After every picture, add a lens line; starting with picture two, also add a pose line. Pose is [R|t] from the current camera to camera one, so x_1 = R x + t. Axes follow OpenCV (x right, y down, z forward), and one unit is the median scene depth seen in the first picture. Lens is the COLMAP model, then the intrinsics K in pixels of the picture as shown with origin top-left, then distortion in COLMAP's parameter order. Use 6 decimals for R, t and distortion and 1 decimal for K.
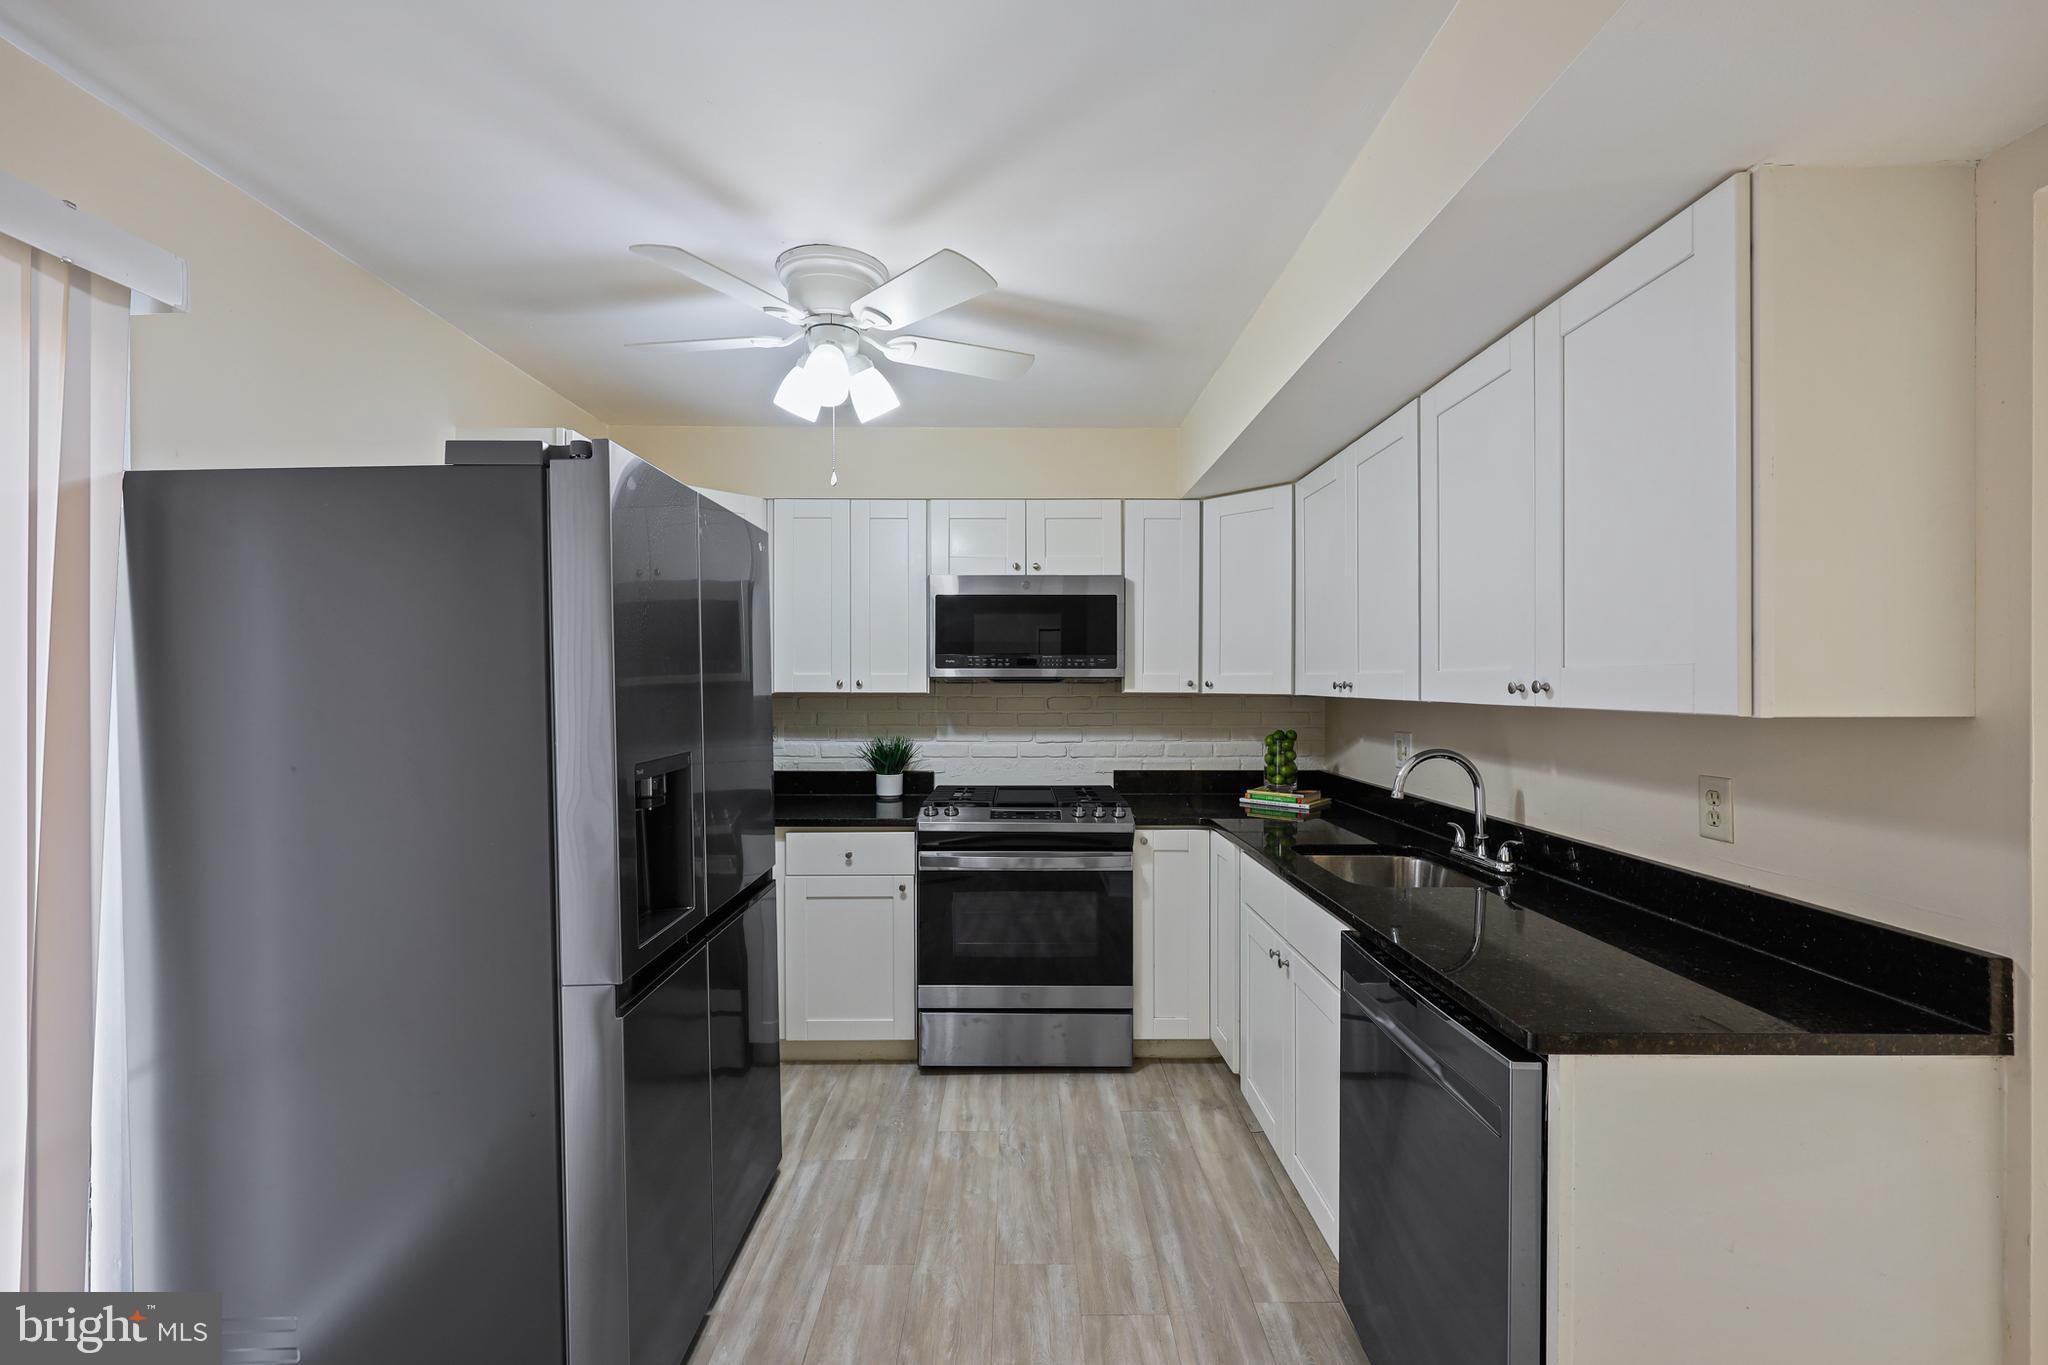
lens RADIAL K [[838.9, 0, 1026.3], [0, 838.9, 680.1], [0, 0, 1]] dist [-0.001815, 0.000857]
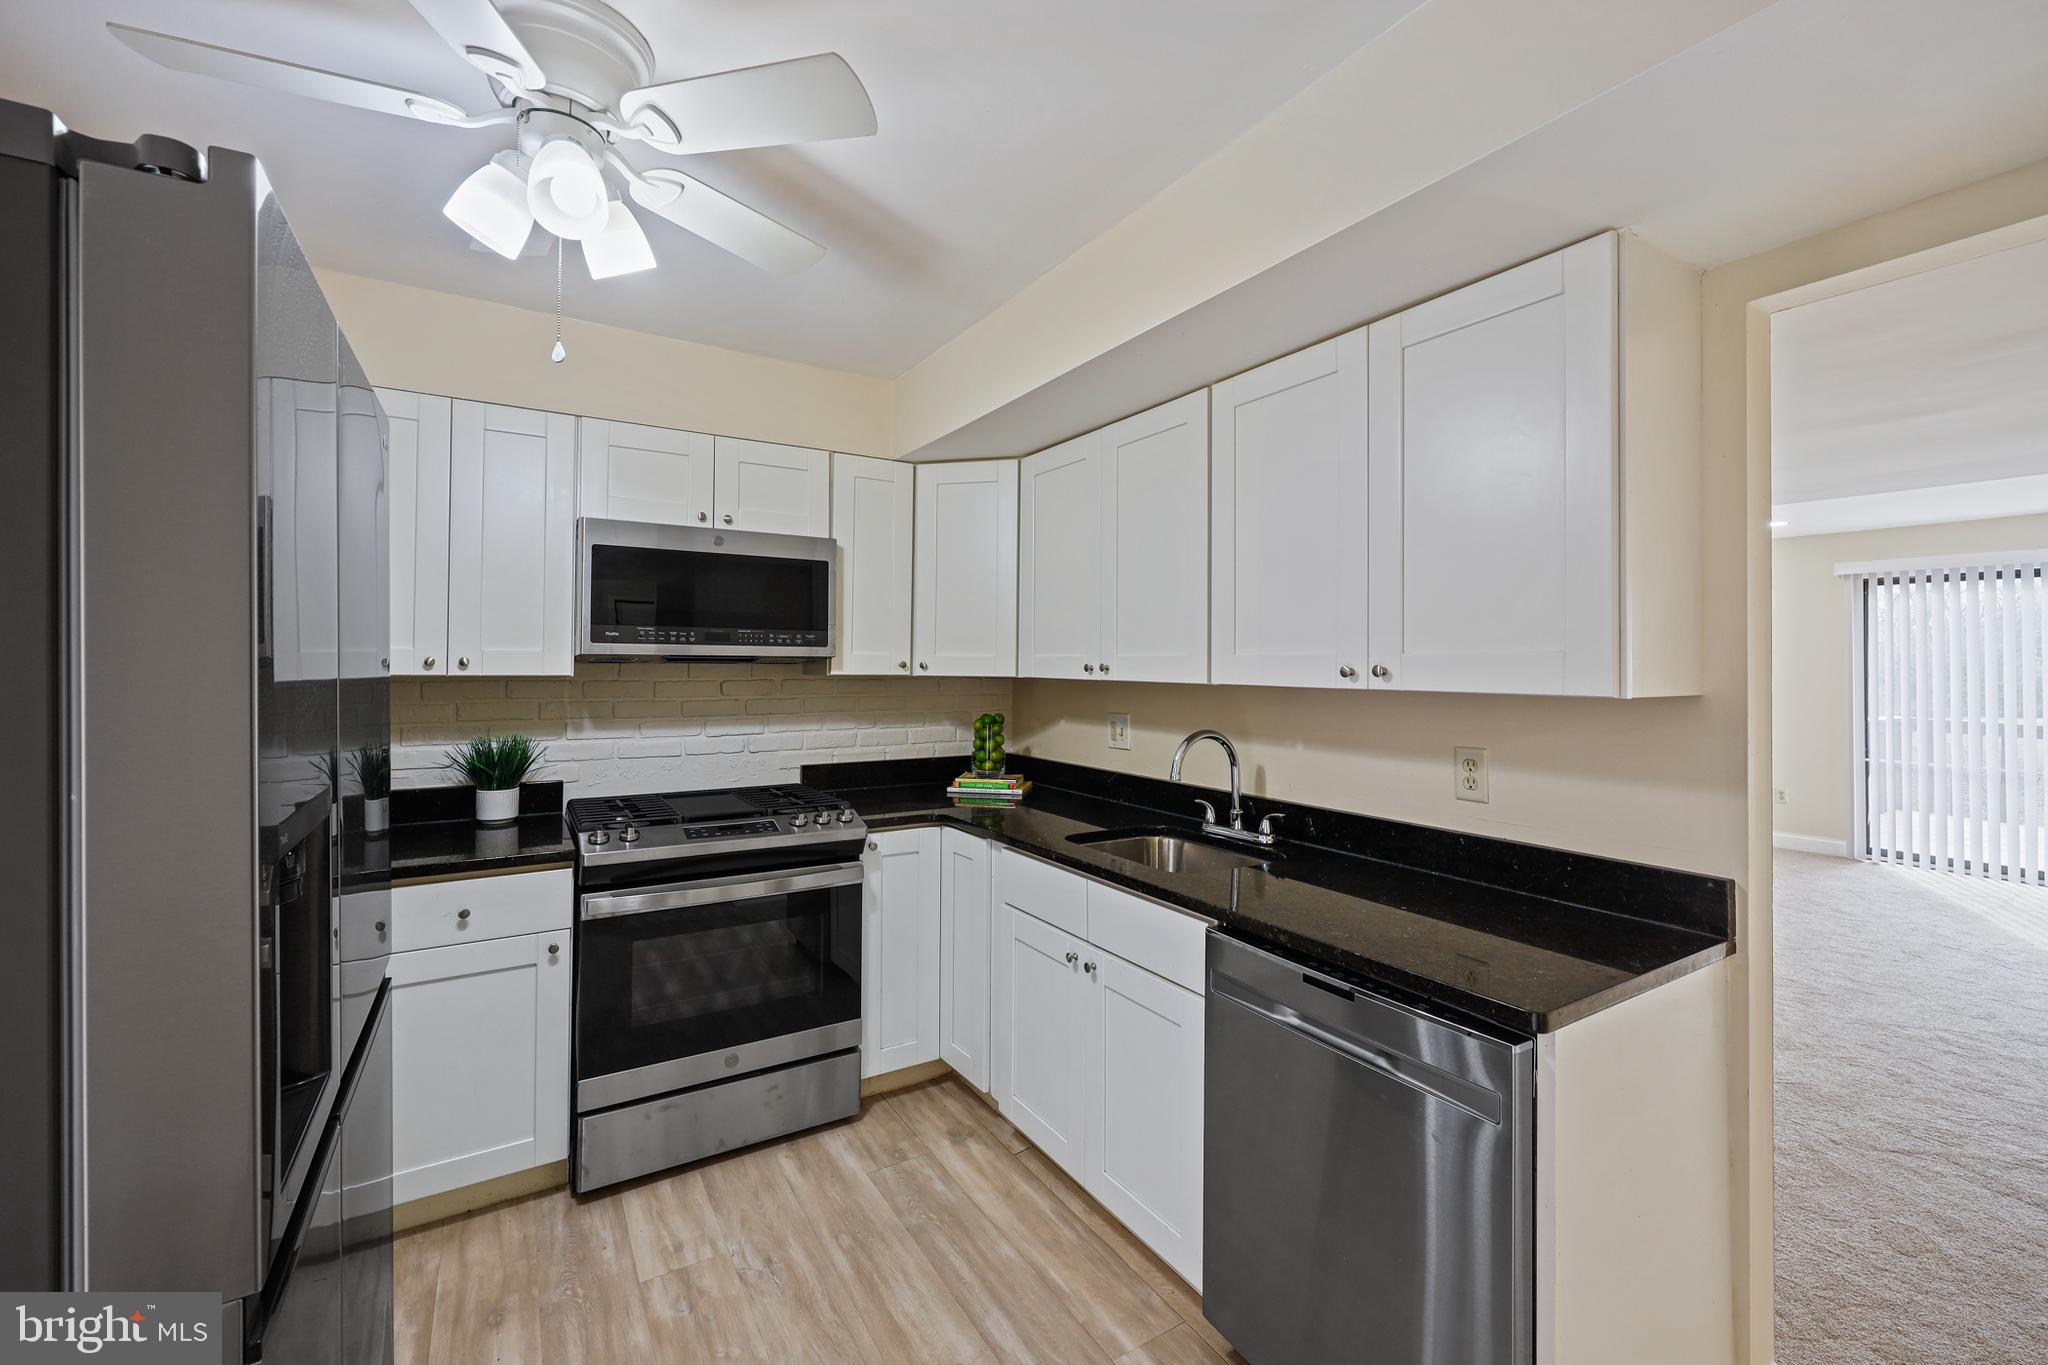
lens RADIAL K [[838.9, 0, 1027.5], [0, 838.9, 647.3], [0, 0, 1]] dist [-0.001815, 0.000857]
pose [[0.853600, 0.014955, 0.520714, -0.184555], [-0.007312, 0.999833, -0.016729, -0.000519], [-0.520877, 0.010473, 0.853567, 0.182287]]
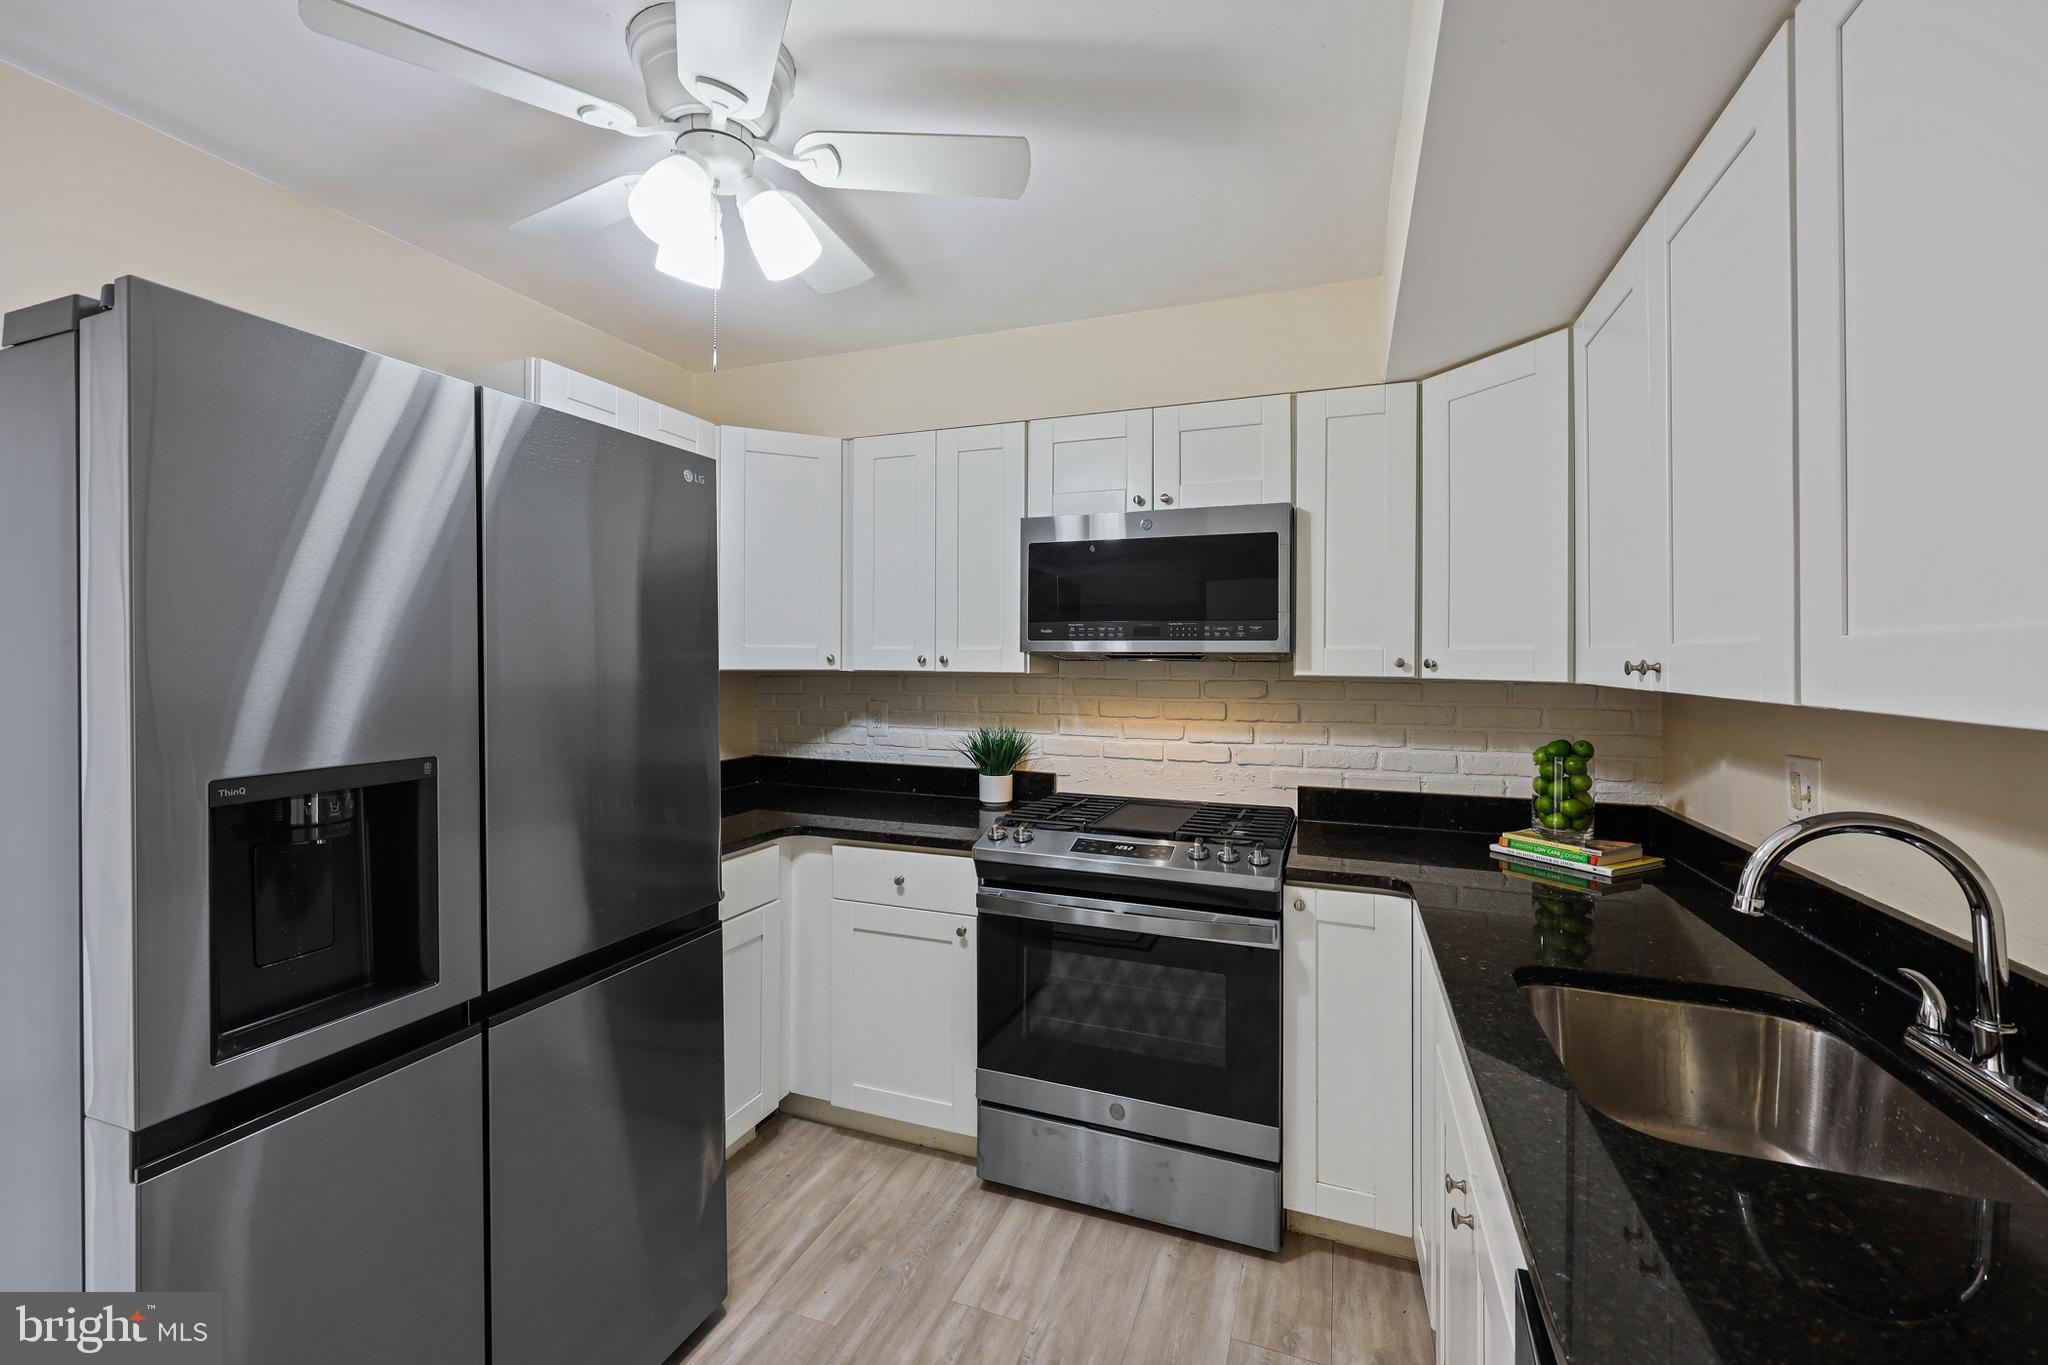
lens RADIAL K [[838.9, 0, 1028.1], [0, 838.9, 648.8], [0, 0, 1]] dist [-0.001815, 0.000857]
pose [[0.930977, 0.000399, -0.365078, 0.188338], [-0.004533, 0.999935, -0.010467, 0.001623], [0.365050, 0.011400, 0.930918, 0.329836]]
